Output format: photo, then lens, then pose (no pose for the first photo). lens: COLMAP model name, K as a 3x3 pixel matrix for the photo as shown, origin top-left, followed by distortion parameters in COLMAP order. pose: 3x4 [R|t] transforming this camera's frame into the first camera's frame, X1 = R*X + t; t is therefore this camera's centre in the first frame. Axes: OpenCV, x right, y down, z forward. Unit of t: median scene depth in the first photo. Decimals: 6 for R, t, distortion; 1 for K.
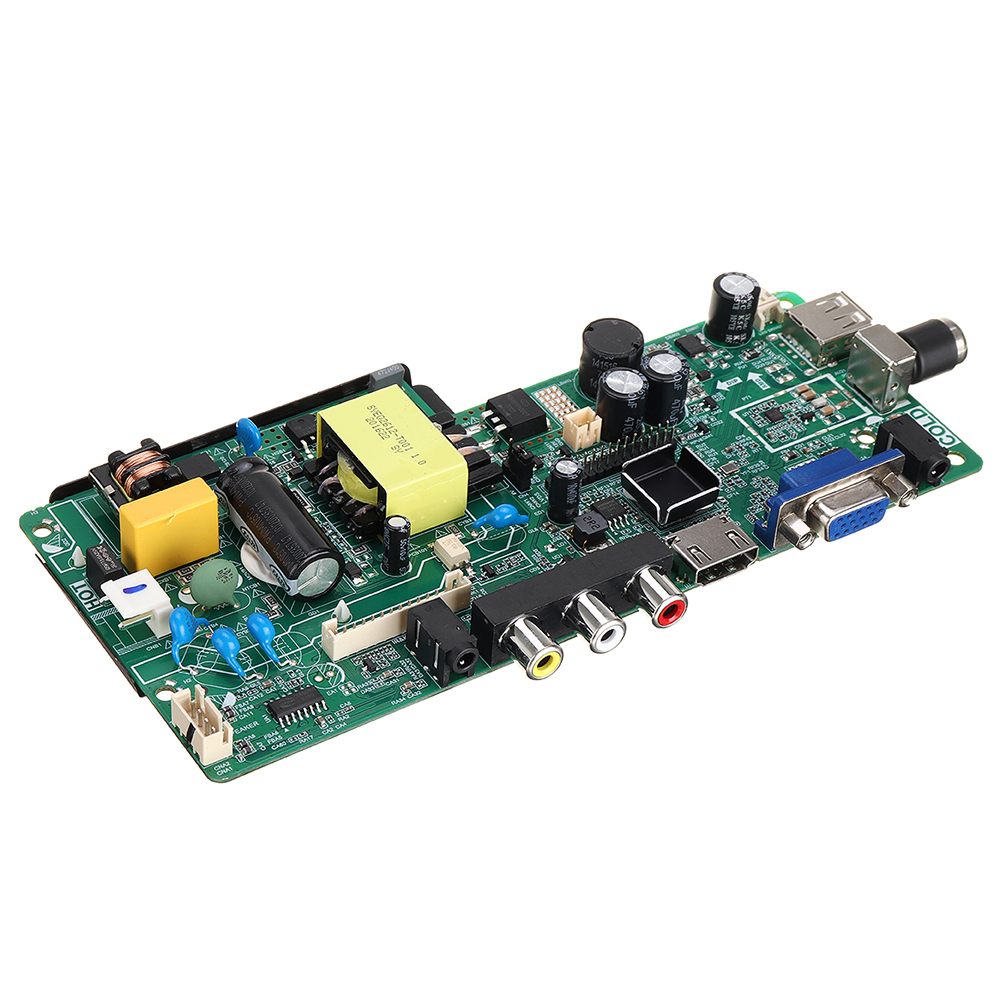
lens RADIAL K [[2824.4, 0, 409.5], [0, 2824.4, 434.1], [0, 0, 1]] dist [0.288380, 0.000000]
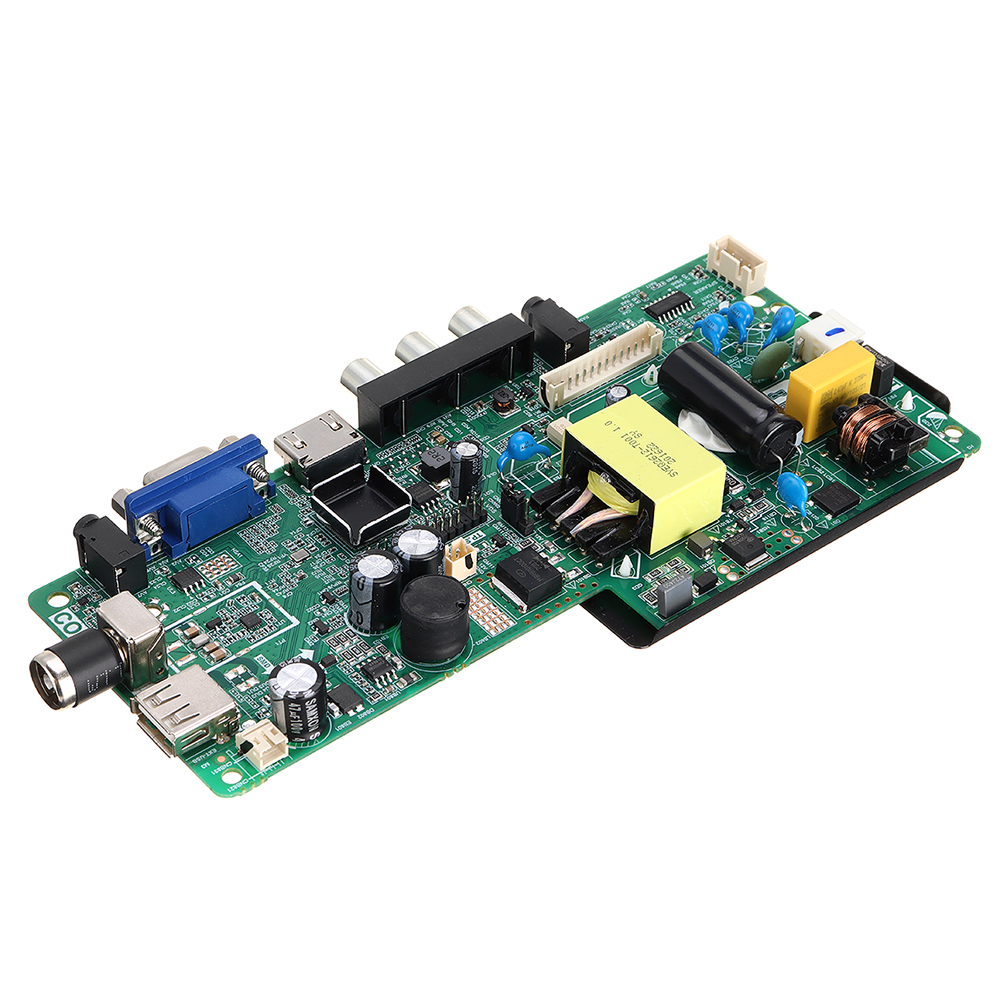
lens RADIAL K [[2824.4, 0, 500.9], [0, 2824.4, 497.3], [0, 0, 1]] dist [0.288380, 0.000000]
pose [[-0.987849, 0.041160, -0.149870, 0.186084], [-0.142755, 0.140968, 0.979668, -0.926444], [0.061450, 0.989158, -0.133379, 1.100171]]
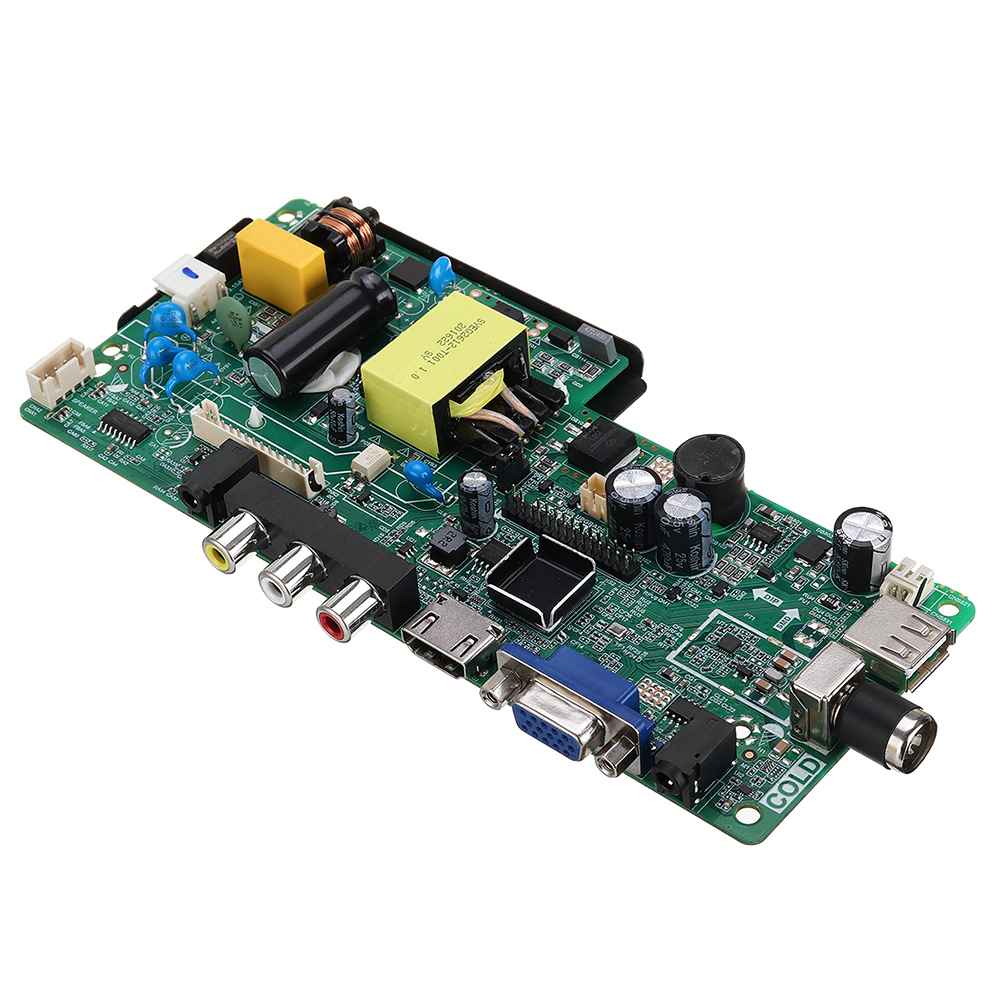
lens RADIAL K [[2824.4, 0, 502.2], [0, 2824.4, 502.6], [0, 0, 1]] dist [0.288380, 0.000000]
pose [[0.310664, 0.628666, -0.712928, 0.693275], [-0.545874, 0.732022, 0.407634, -0.350328], [0.778145, 0.262532, 0.570585, 0.457620]]
